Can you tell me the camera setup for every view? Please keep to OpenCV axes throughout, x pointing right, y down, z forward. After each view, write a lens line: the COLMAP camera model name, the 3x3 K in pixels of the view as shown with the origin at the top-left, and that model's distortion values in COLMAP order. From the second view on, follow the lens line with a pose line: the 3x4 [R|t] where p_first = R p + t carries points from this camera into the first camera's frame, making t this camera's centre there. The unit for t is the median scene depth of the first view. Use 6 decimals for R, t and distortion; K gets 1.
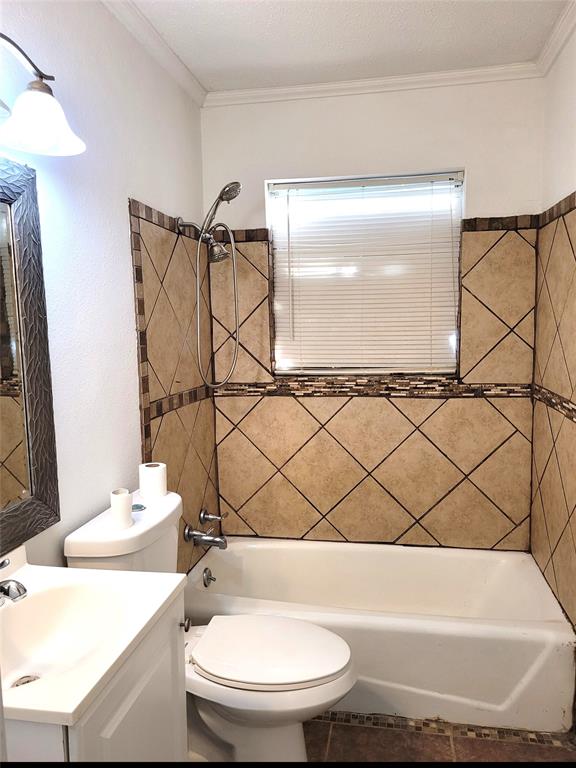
lens RADIAL K [[582.1, 0, 288.3], [0, 582.1, 383.3], [0, 0, 1]] dist [0.055017, -0.038711]
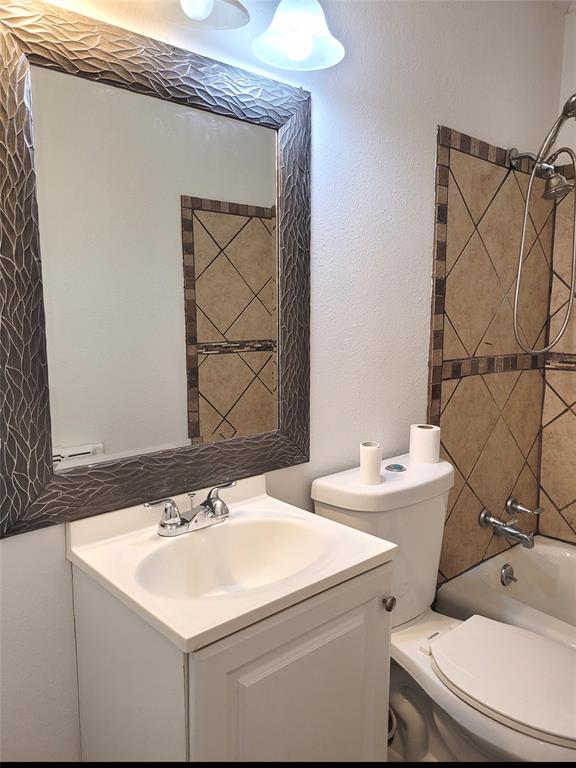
lens RADIAL K [[582.1, 0, 287.8], [0, 582.1, 386.5], [0, 0, 1]] dist [0.055017, -0.038711]
pose [[0.801243, 0.107449, -0.588612, 0.104335], [-0.087249, 0.994210, 0.062723, 0.037347], [0.591943, 0.001099, 0.805979, 0.142209]]
